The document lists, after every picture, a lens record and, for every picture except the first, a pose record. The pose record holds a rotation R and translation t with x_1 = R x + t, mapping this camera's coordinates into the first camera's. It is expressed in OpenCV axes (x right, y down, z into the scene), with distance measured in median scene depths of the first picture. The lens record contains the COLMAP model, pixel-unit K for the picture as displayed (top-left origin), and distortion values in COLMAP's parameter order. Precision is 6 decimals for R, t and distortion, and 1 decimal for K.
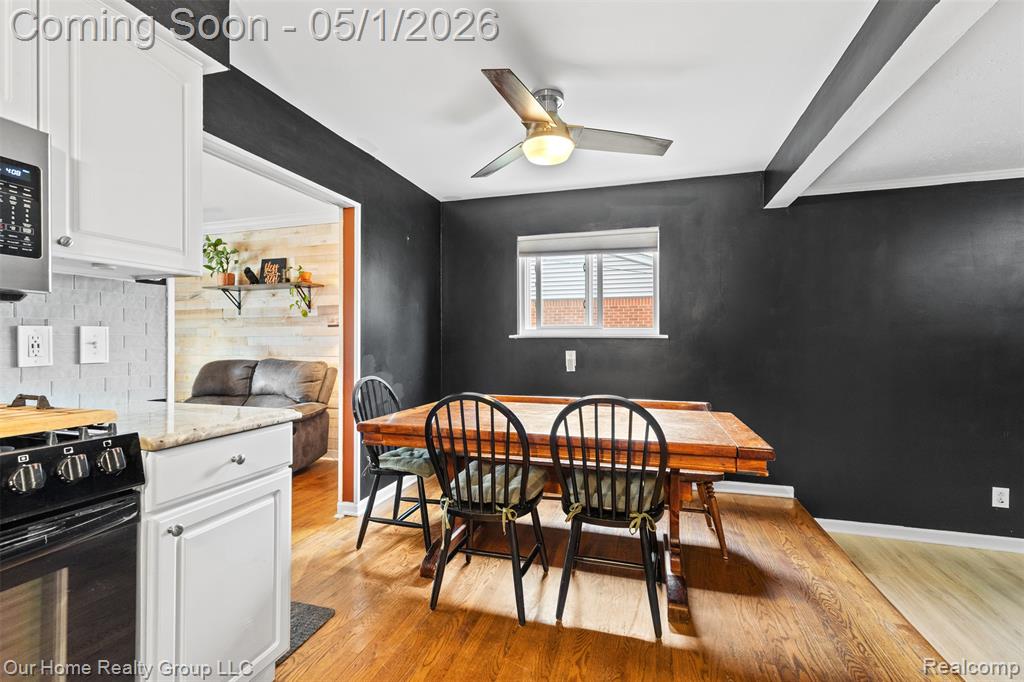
lens RADIAL K [[461.2, 0, 512.0], [0, 461.2, 339.1], [0, 0, 1]] dist [0.002968, 0.000543]
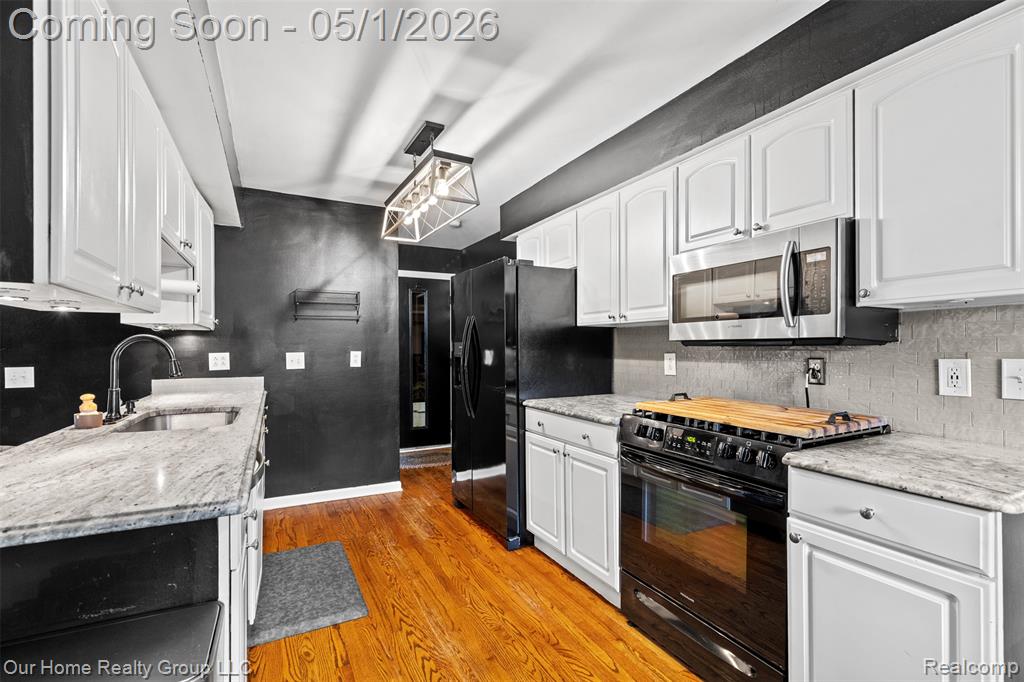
lens RADIAL K [[464.1, 0, 511.7], [0, 464.1, 347.5], [0, 0, 1]] dist [0.000533, 0.000000]
pose [[-0.713346, 0.000937, -0.700811, 0.176611], [0.007089, 0.999958, -0.005880, -0.020512], [0.700776, -0.009163, -0.713323, 0.379935]]
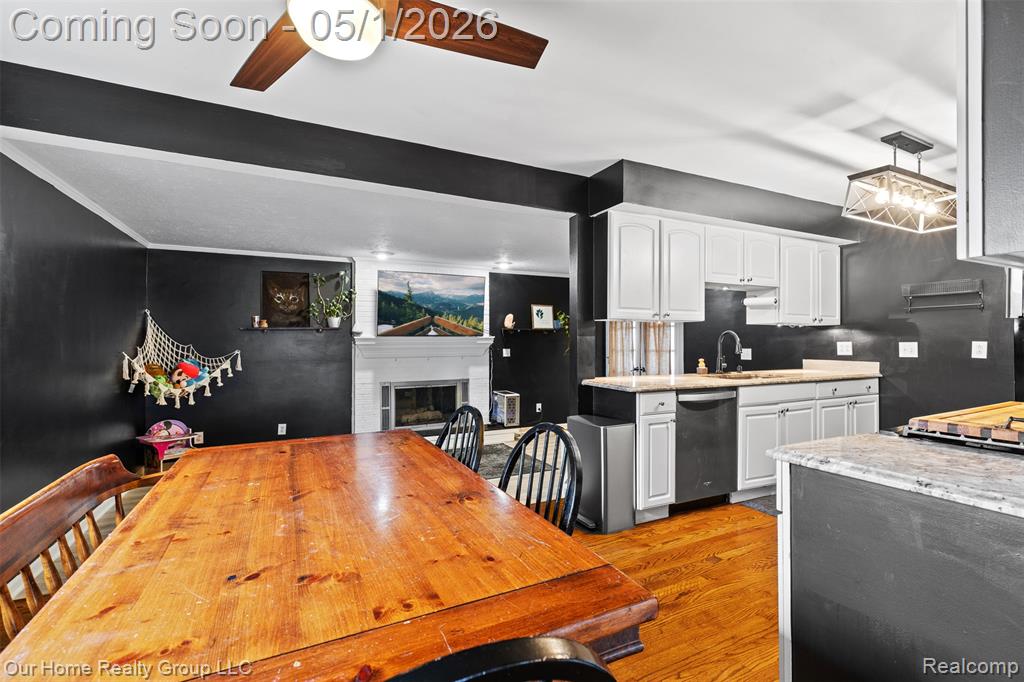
lens RADIAL K [[461.2, 0, 512.0], [0, 461.2, 339.1], [0, 0, 1]] dist [0.002968, 0.000543]
pose [[-0.686586, 0.001939, 0.727046, -0.289282], [-0.005339, 0.999956, -0.007709, -0.013507], [-0.727029, -0.009175, -0.686546, 0.738149]]
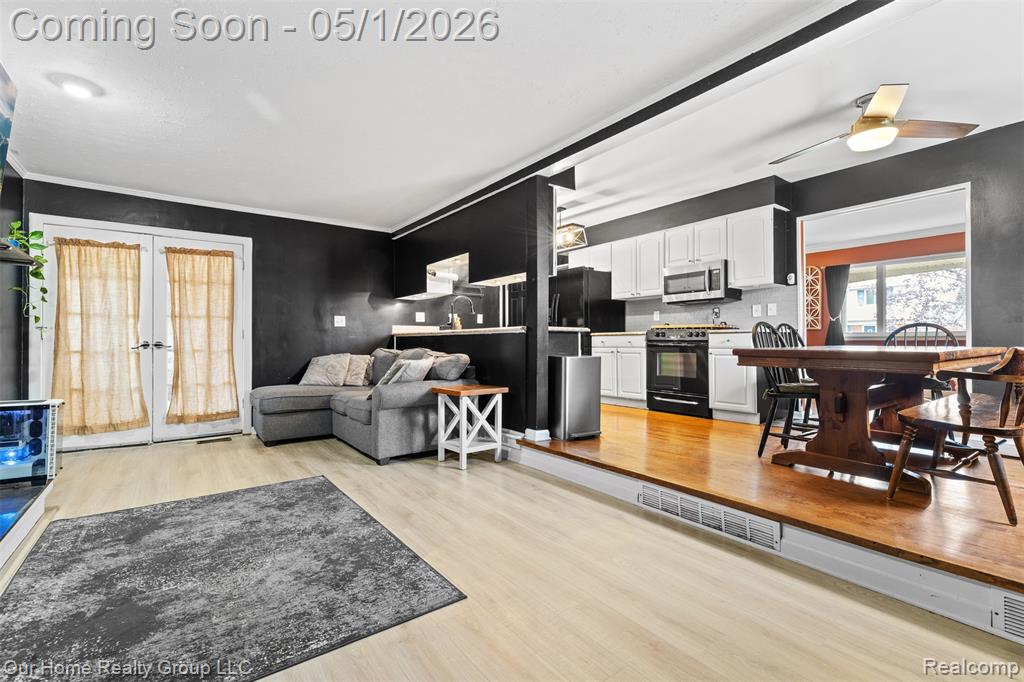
lens RADIAL K [[461.2, 0, 512.0], [0, 461.2, 339.1], [0, 0, 1]] dist [0.002968, 0.000543]
pose [[-0.594058, -0.004548, -0.804410, 1.025912], [0.008443, 0.999894, -0.011888, 0.091277], [0.804378, -0.013854, -0.593956, 0.570747]]
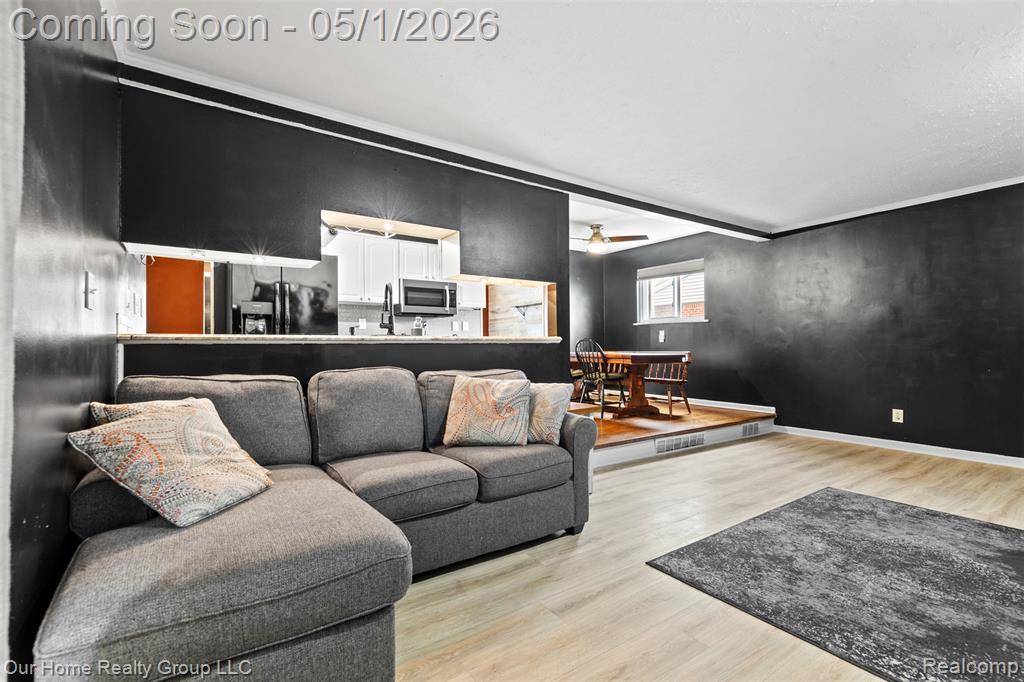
lens RADIAL K [[461.2, 0, 512.0], [0, 461.2, 339.1], [0, 0, 1]] dist [0.002968, 0.000543]
pose [[0.784347, -0.014073, -0.620163, 0.764311], [0.010601, 0.999901, -0.009283, 0.066575], [0.620232, 0.000707, 0.784418, -0.761216]]
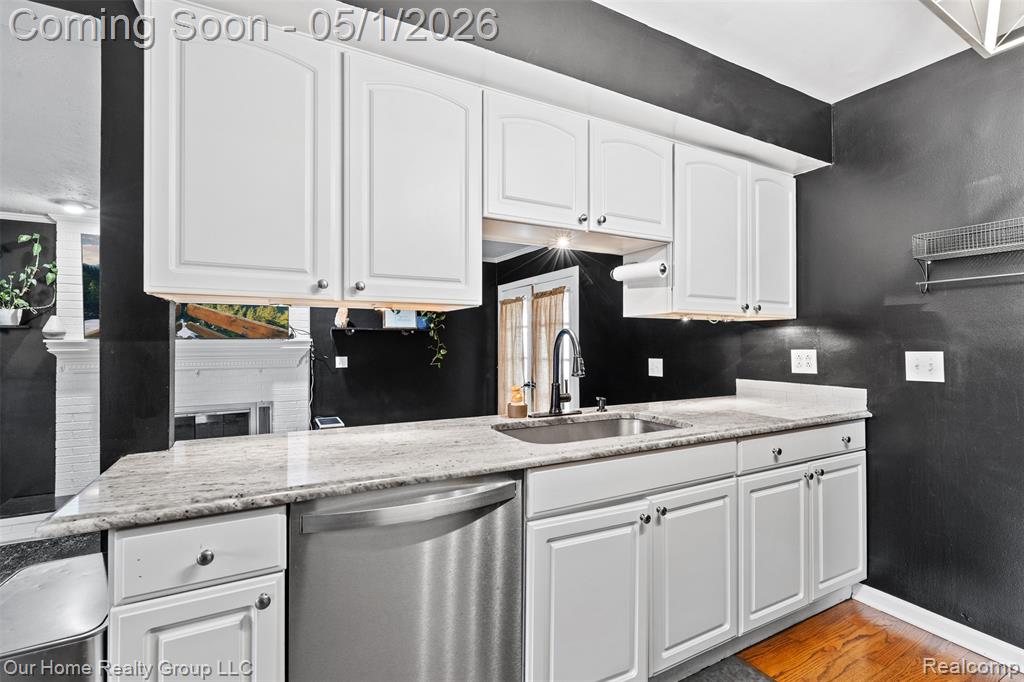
lens RADIAL K [[461.2, 0, 512.0], [0, 461.2, 339.1], [0, 0, 1]] dist [0.002968, 0.000543]
pose [[-0.709089, 0.004399, 0.705105, -0.188900], [-0.003446, 0.999947, -0.009705, -0.026018], [-0.705110, -0.009312, -0.709037, 0.108012]]
